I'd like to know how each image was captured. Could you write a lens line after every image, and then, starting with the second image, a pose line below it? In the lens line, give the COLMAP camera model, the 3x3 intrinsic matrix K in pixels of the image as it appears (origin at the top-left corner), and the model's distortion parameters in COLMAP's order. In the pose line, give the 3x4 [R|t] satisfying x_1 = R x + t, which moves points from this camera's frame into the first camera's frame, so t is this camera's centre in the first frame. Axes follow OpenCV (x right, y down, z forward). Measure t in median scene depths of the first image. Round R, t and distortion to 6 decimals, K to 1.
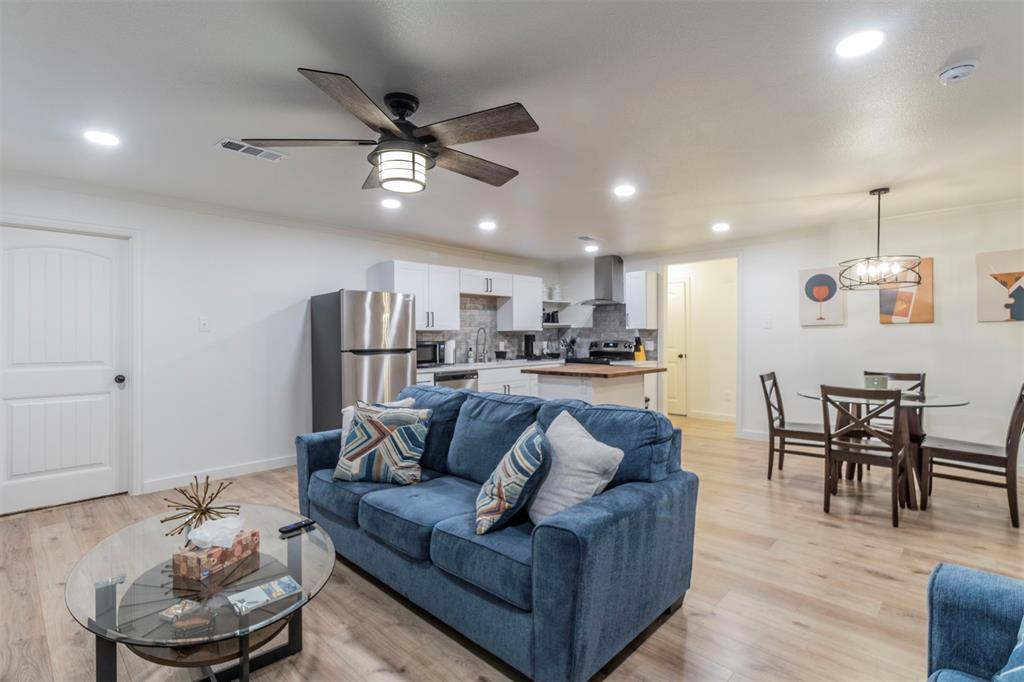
lens RADIAL K [[469.2, 0, 499.0], [0, 469.2, 341.3], [0, 0, 1]] dist [0.001250, 0.000209]
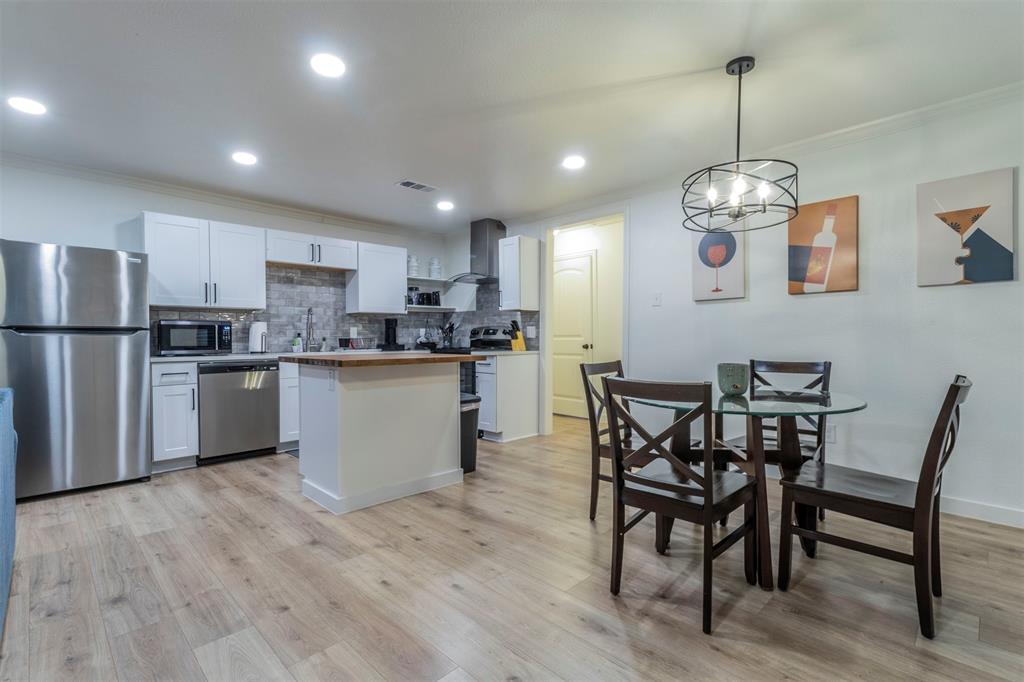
lens RADIAL K [[470.3, 0, 494.3], [0, 470.3, 346.2], [0, 0, 1]] dist [0.001117, 0.000274]
pose [[0.999836, 0.004104, -0.017629, 0.276587], [-0.003889, 0.999917, 0.012268, 0.024287], [0.017678, -0.012197, 0.999769, 0.205215]]
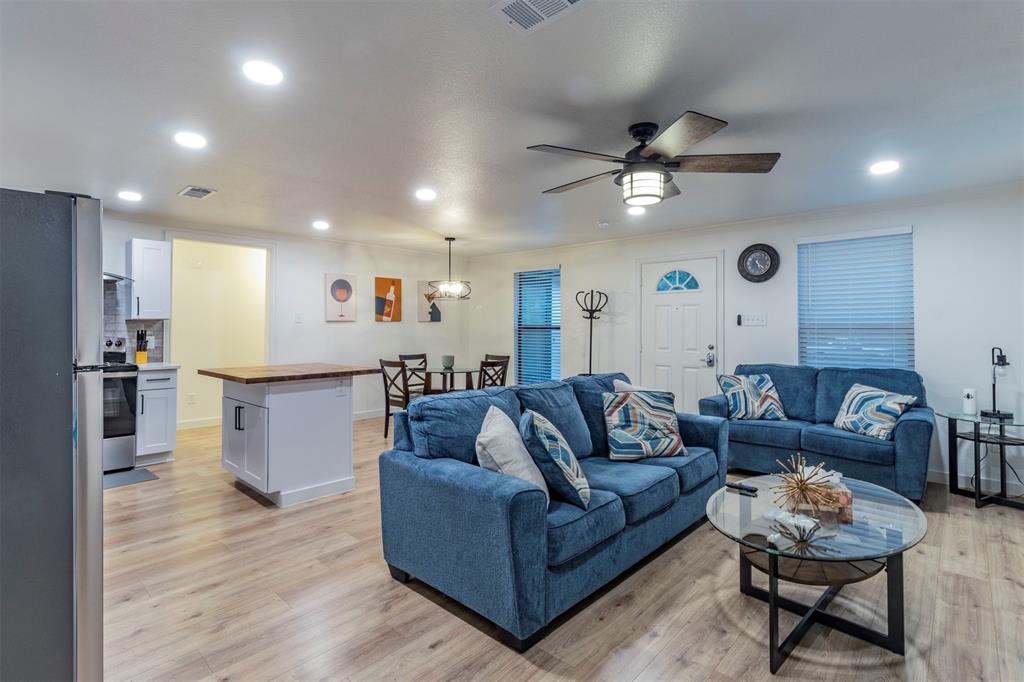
lens RADIAL K [[493.2, 0, 516.4], [0, 493.2, 314.0], [0, 0, 1]] dist [0.000368, 0.000024]
pose [[-0.023030, 0.035997, 0.999086, -0.474407], [0.010314, 0.999307, -0.035768, -0.001400], [-0.999682, 0.009481, -0.023385, 0.449898]]
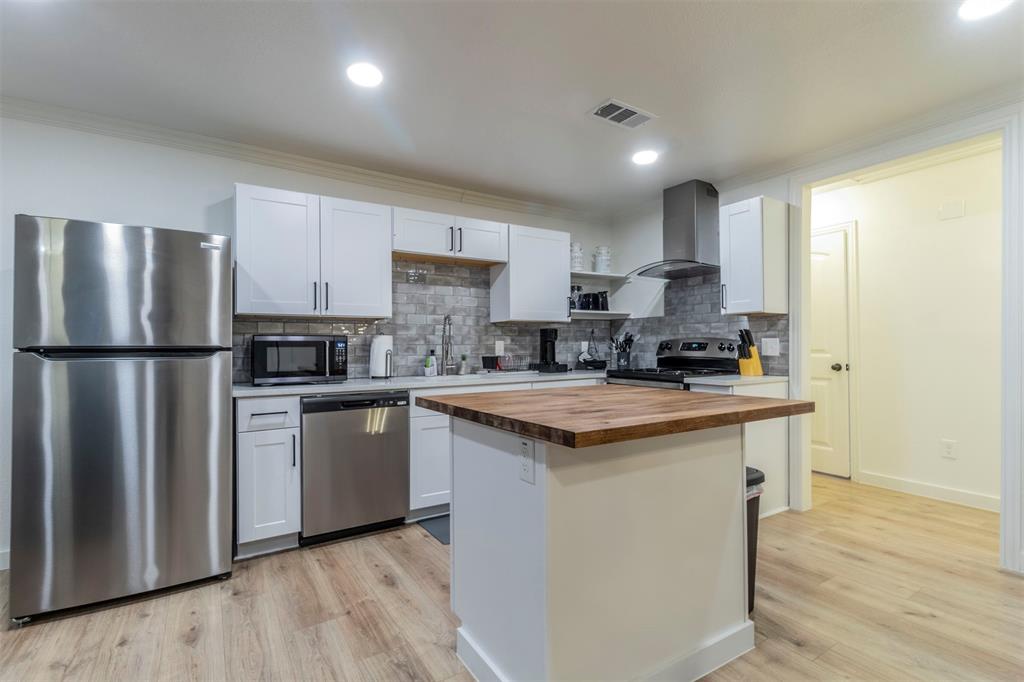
lens RADIAL K [[469.2, 0, 499.2], [0, 469.2, 345.1], [0, 0, 1]] dist [-0.000171, 0.000179]
pose [[0.973040, -0.000411, -0.230637, 0.151662], [-0.001675, 0.999959, -0.008847, 0.012671], [0.230632, 0.008995, 0.973000, 0.437984]]
